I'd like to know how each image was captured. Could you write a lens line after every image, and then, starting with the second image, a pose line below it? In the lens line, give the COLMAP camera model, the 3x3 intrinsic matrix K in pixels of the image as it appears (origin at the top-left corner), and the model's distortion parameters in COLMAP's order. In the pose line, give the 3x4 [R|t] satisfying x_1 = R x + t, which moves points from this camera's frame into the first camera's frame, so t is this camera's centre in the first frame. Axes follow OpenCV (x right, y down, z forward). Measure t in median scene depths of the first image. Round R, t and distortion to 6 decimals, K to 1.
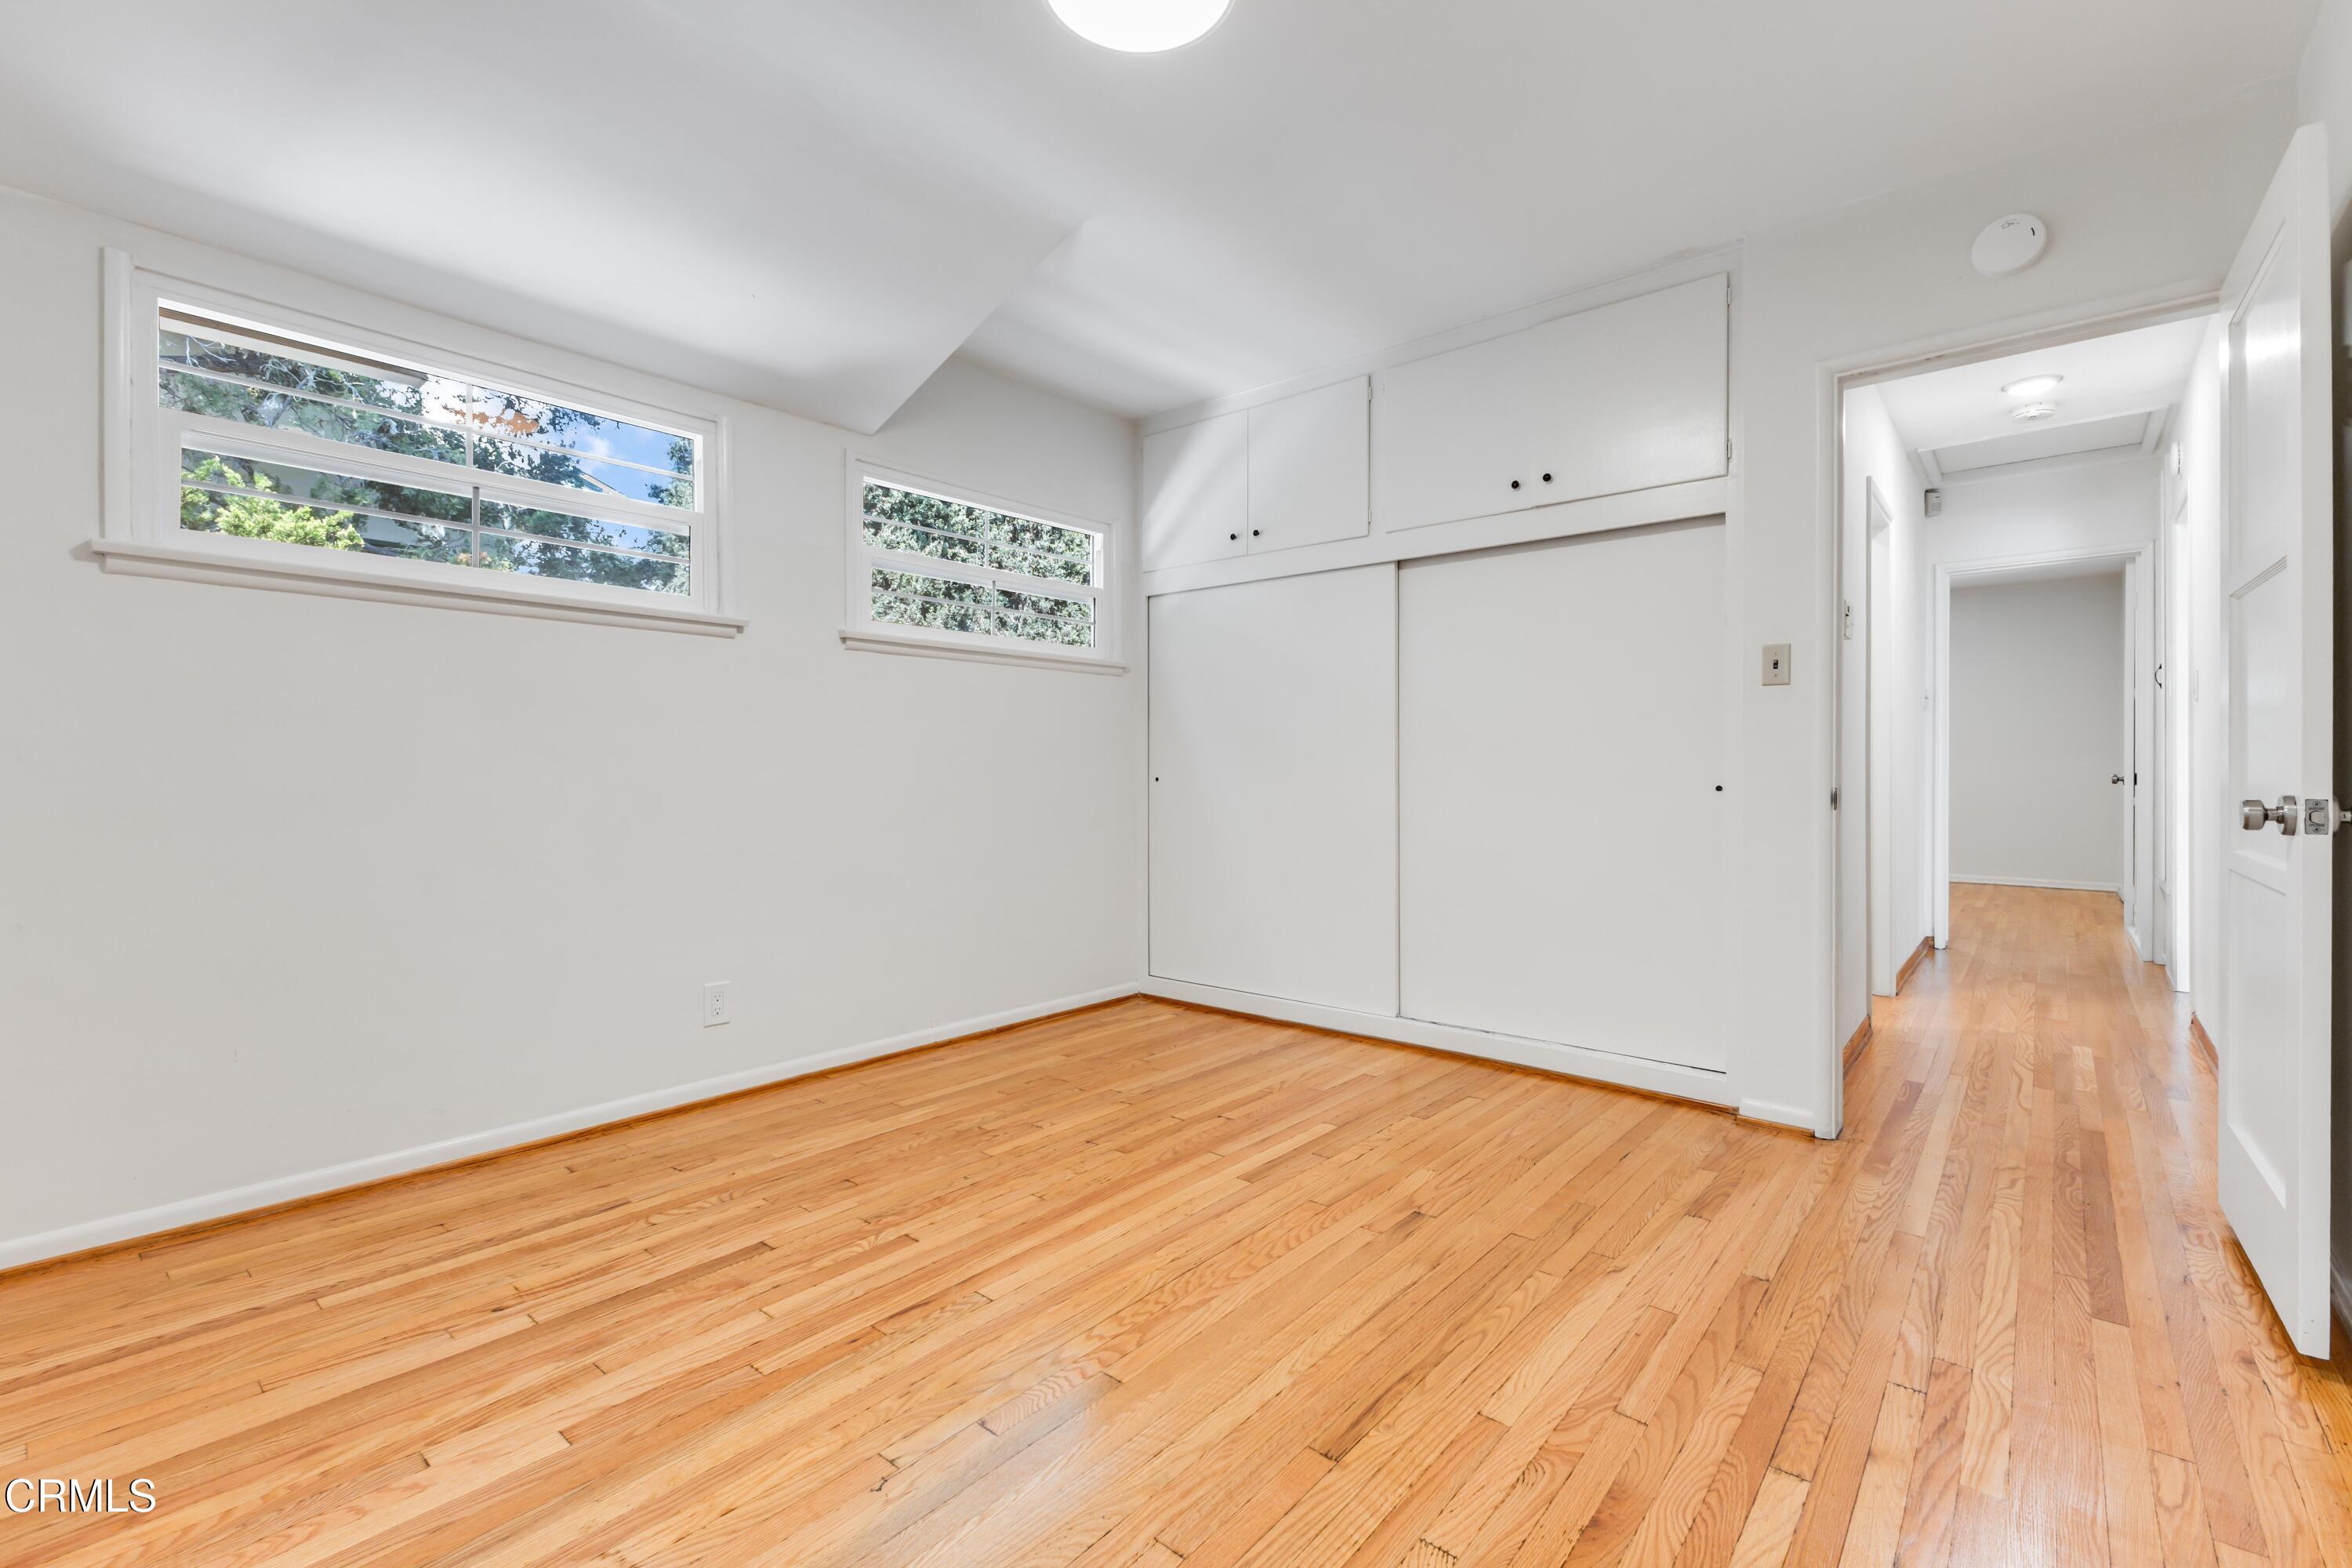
lens RADIAL K [[1027.5, 0, 1184.8], [0, 1027.5, 769.0], [0, 0, 1]] dist [0.005705, -0.000757]
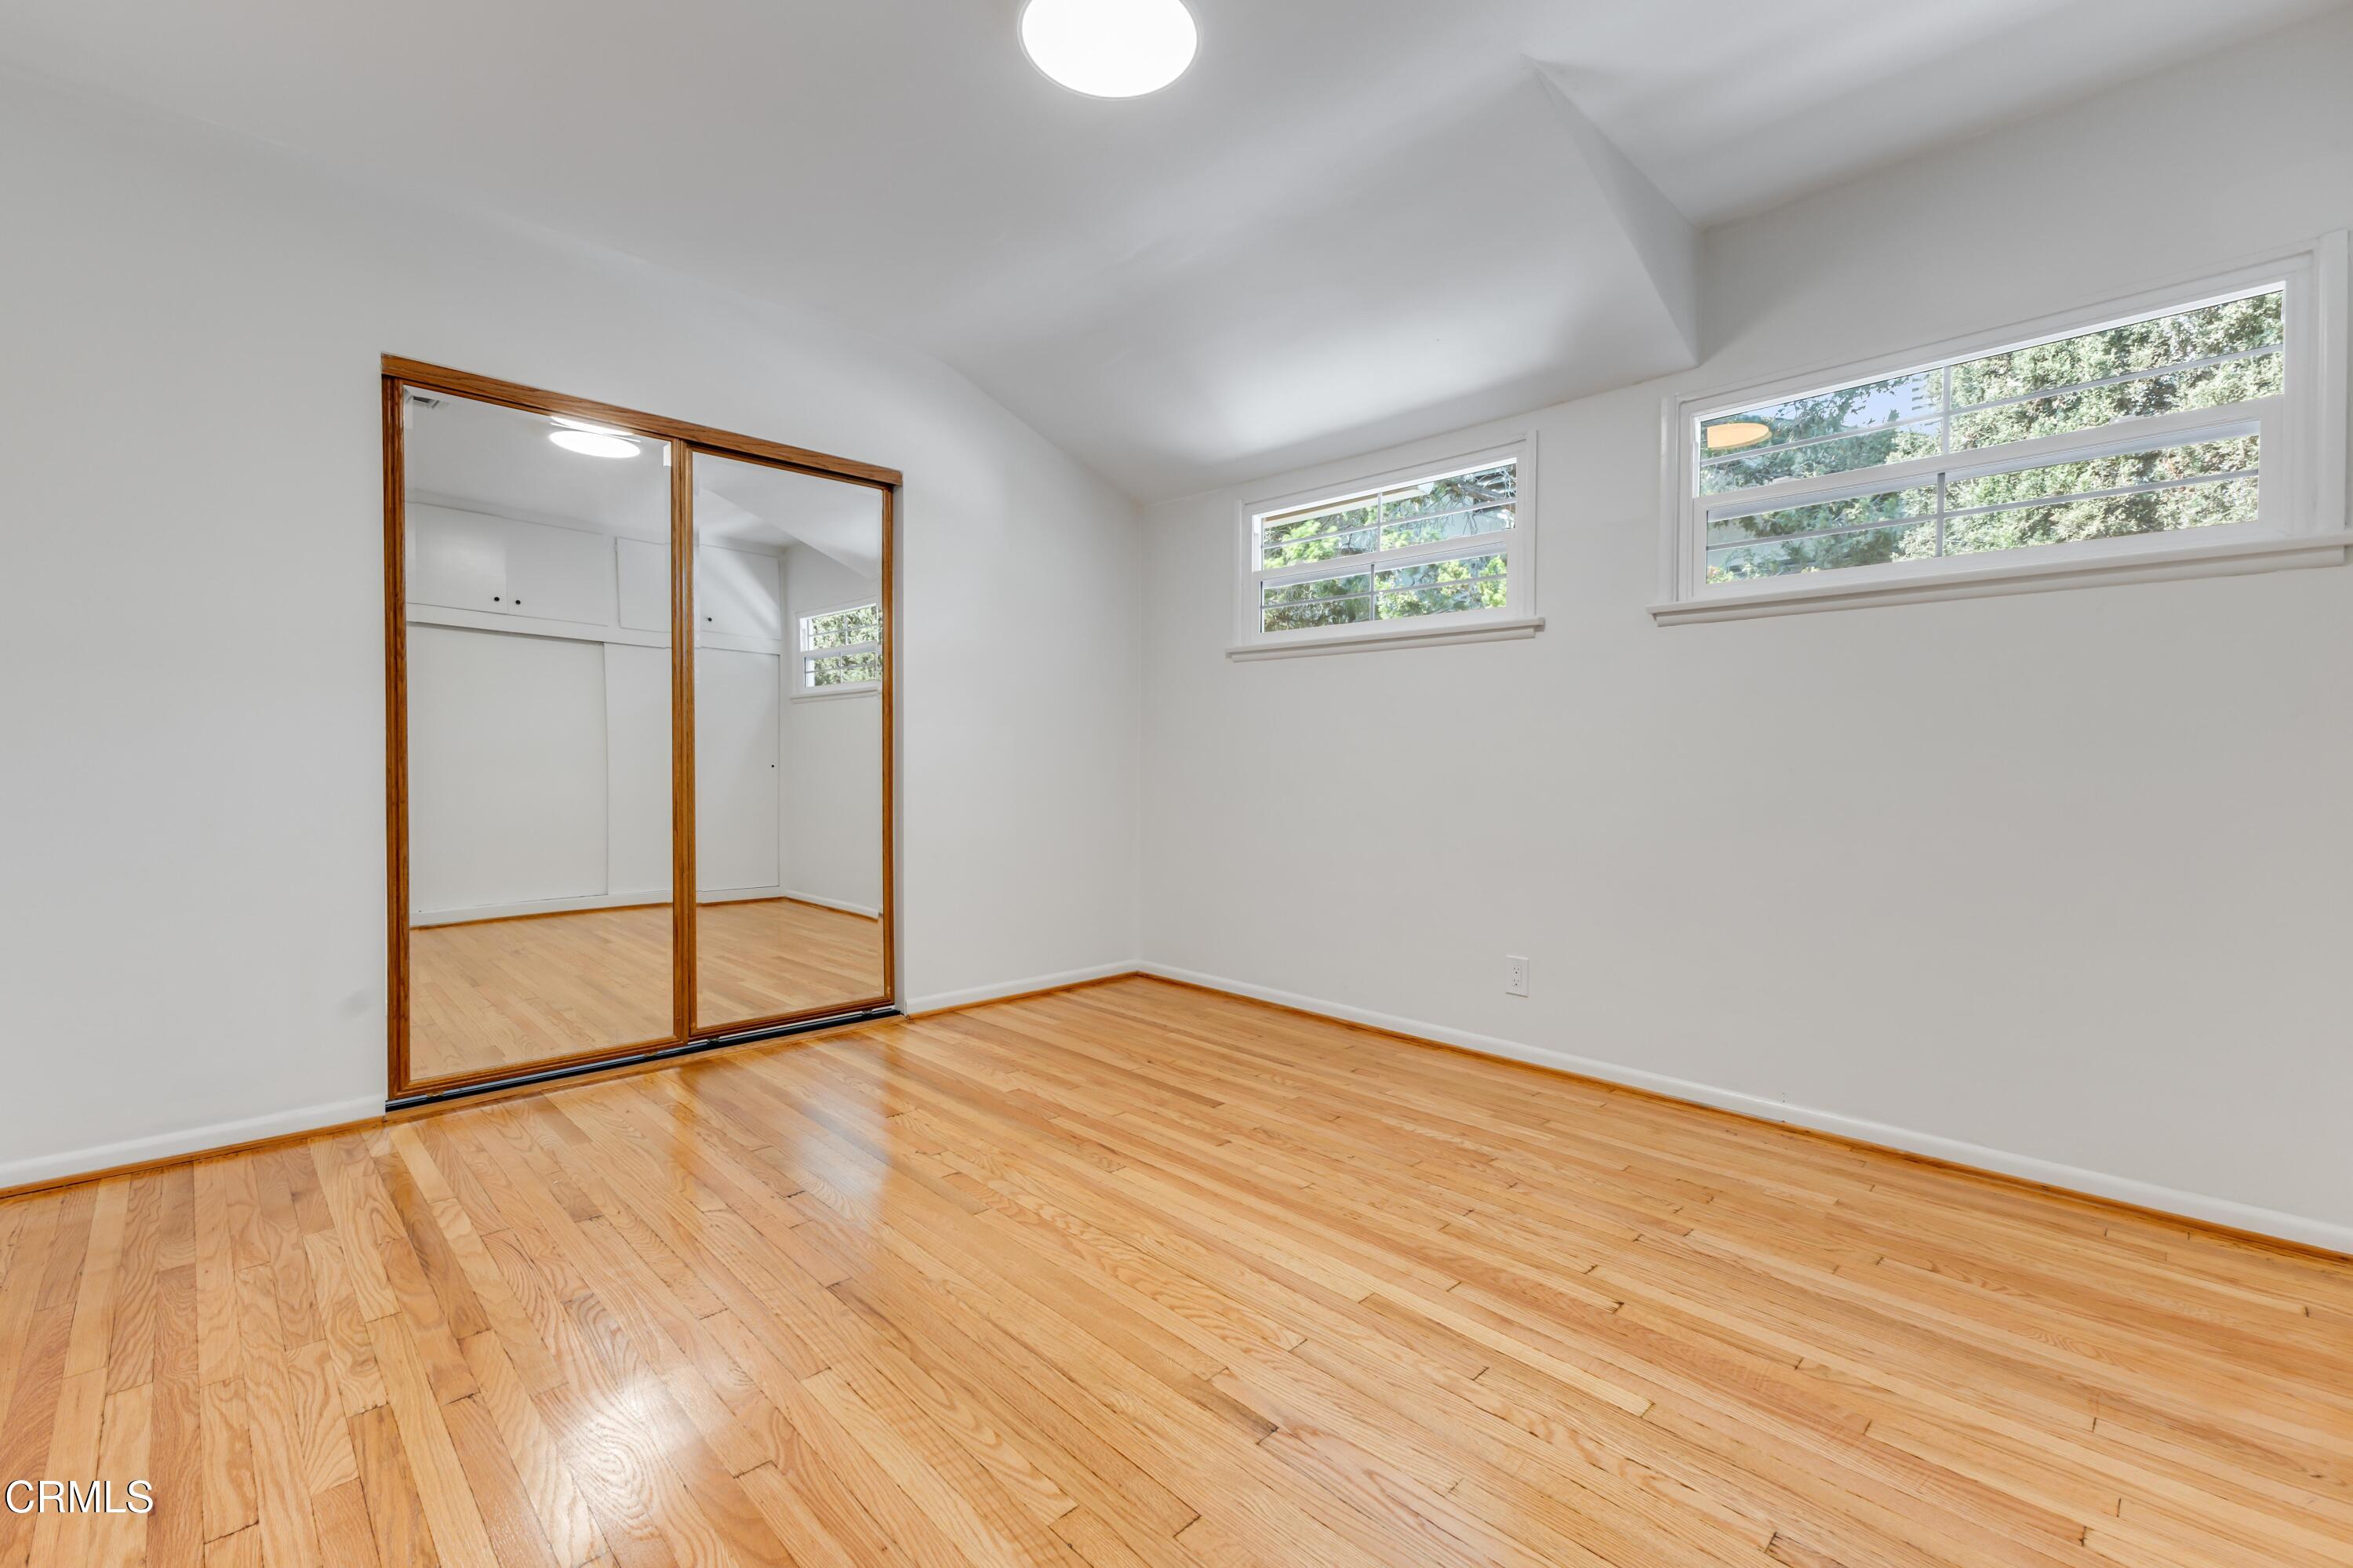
lens RADIAL K [[1028.0, 0, 1177.9], [0, 1028.0, 779.8], [0, 0, 1]] dist [0.005705, -0.000757]
pose [[-0.110615, 0.016838, -0.993721, 0.779142], [-0.006809, 0.999820, 0.017700, 0.004165], [0.993840, 0.008724, -0.110481, 0.892179]]
